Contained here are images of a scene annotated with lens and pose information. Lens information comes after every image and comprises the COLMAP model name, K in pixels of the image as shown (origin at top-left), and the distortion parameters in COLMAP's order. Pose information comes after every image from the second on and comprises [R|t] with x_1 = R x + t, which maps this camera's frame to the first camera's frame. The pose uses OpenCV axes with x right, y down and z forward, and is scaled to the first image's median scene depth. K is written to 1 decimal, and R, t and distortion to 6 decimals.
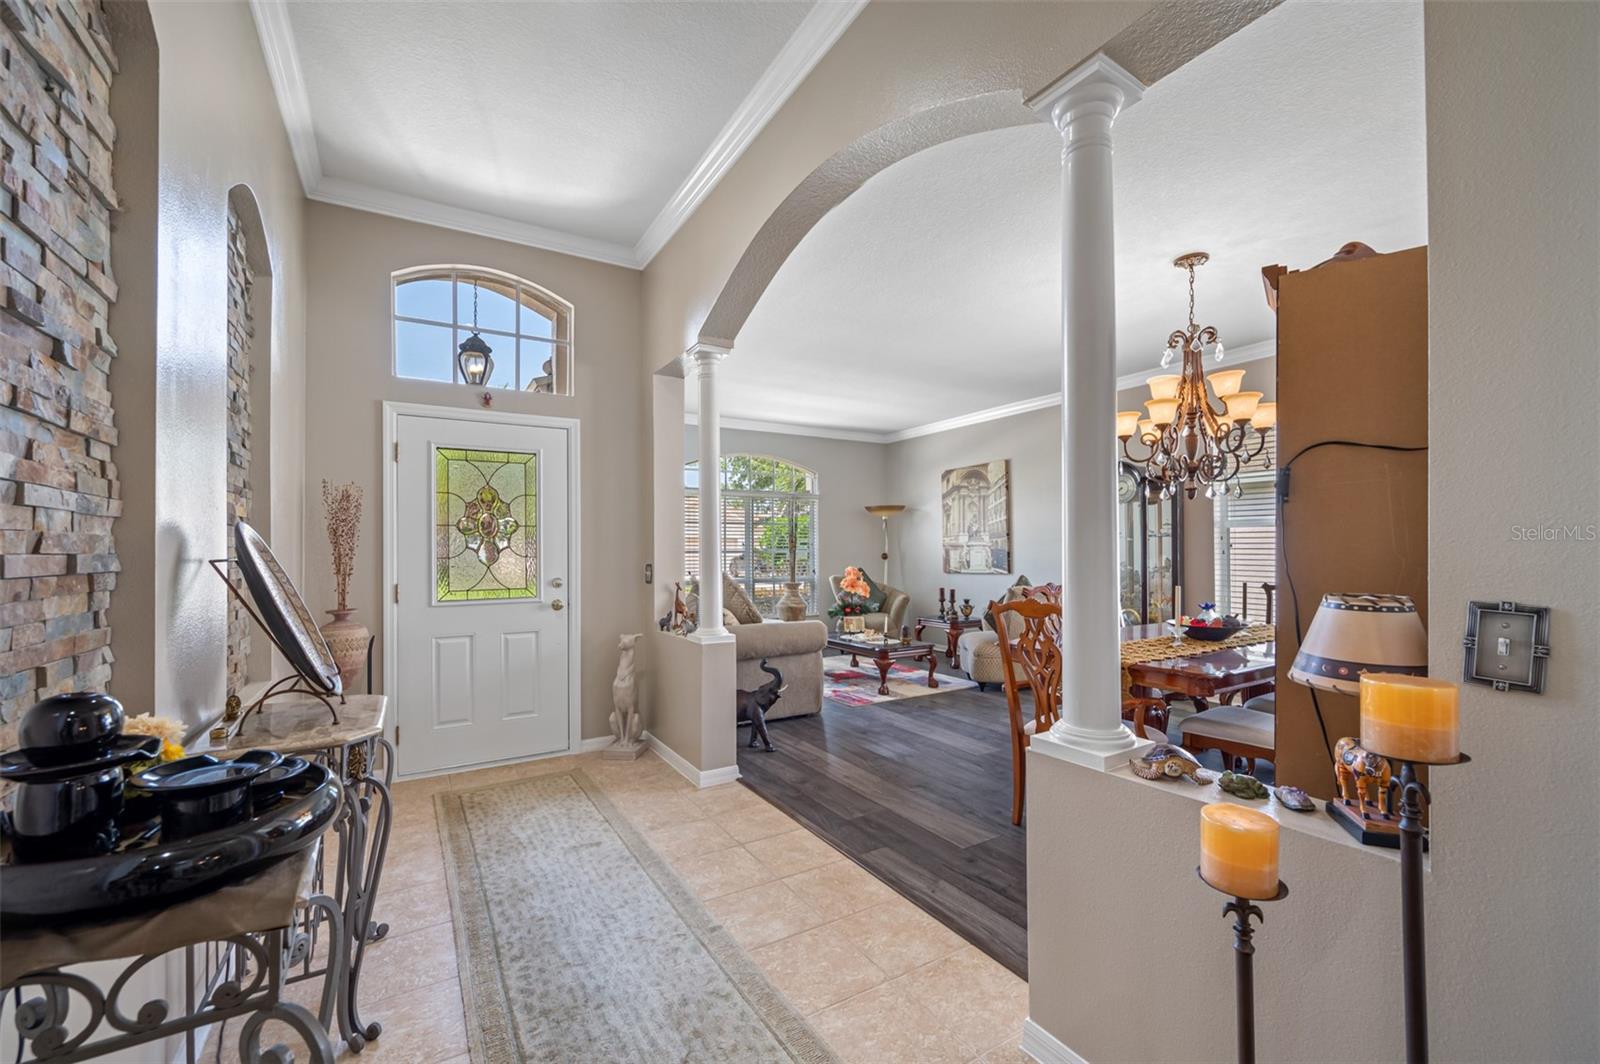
lens RADIAL K [[639.4, 0, 794.0], [0, 639.4, 541.4], [0, 0, 1]] dist [-0.002725, 0.000819]
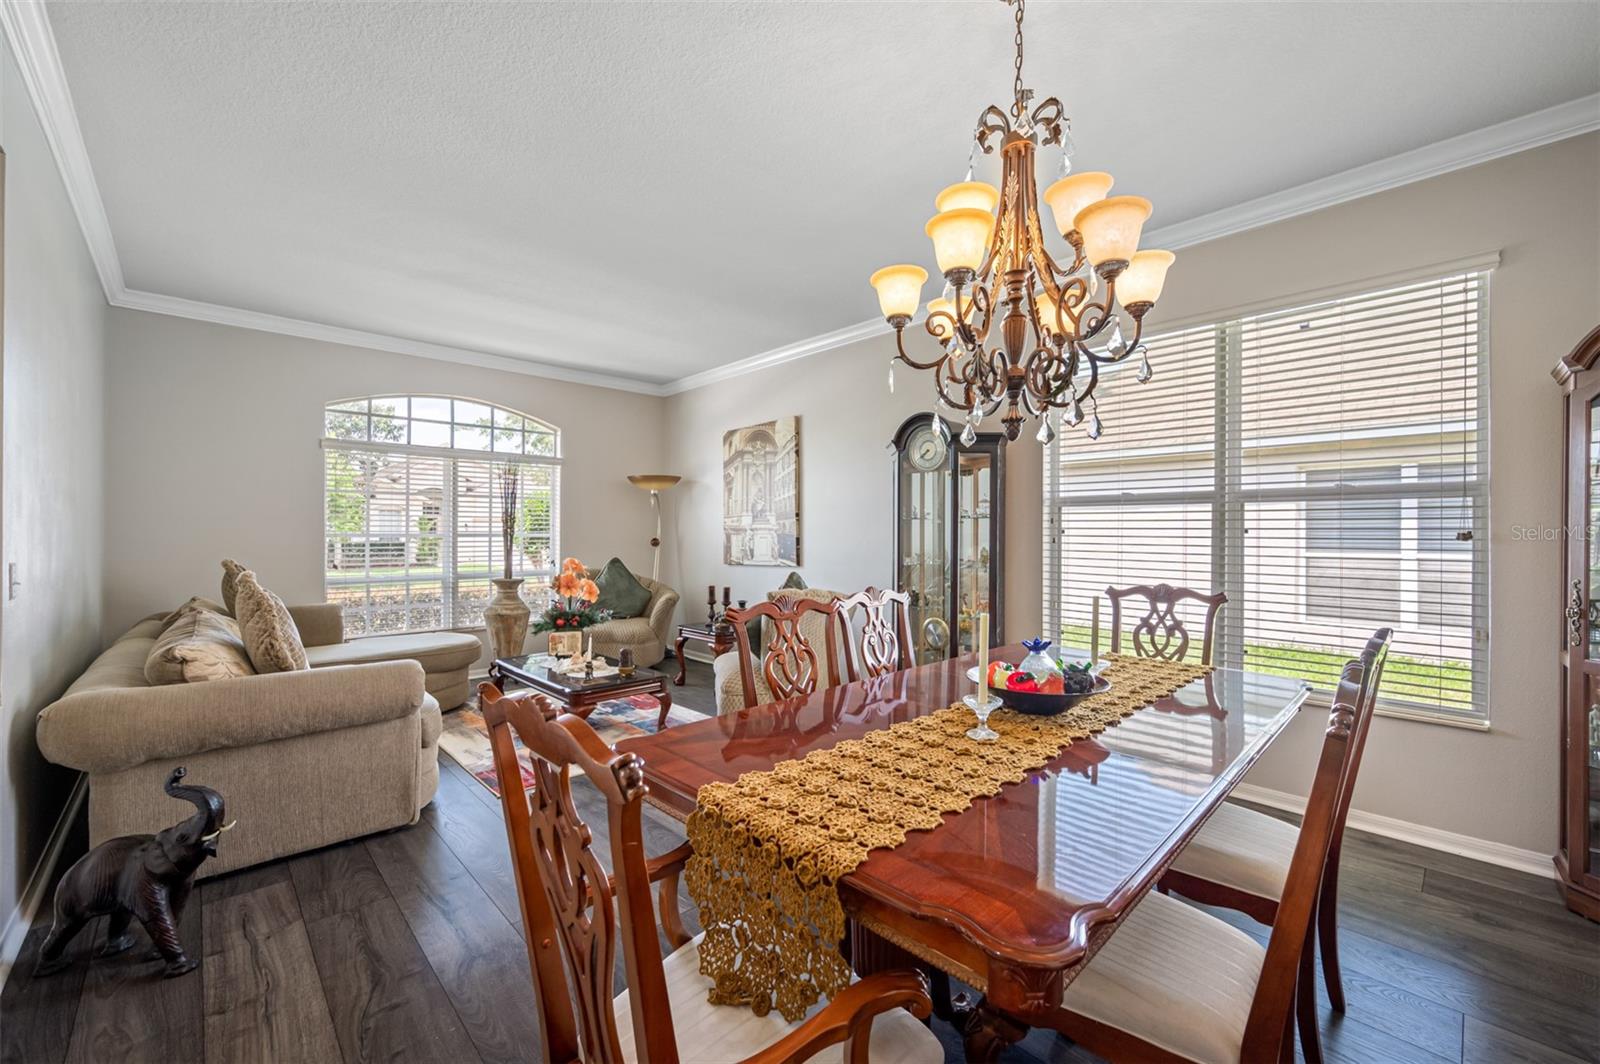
lens RADIAL K [[639.4, 0, 800.2], [0, 639.4, 531.2], [0, 0, 1]] dist [-0.002725, 0.000819]
pose [[0.973386, 0.007795, 0.229040, 0.177268], [-0.009997, 0.999914, 0.008458, 0.002378], [-0.228955, -0.010523, 0.973380, 0.281759]]
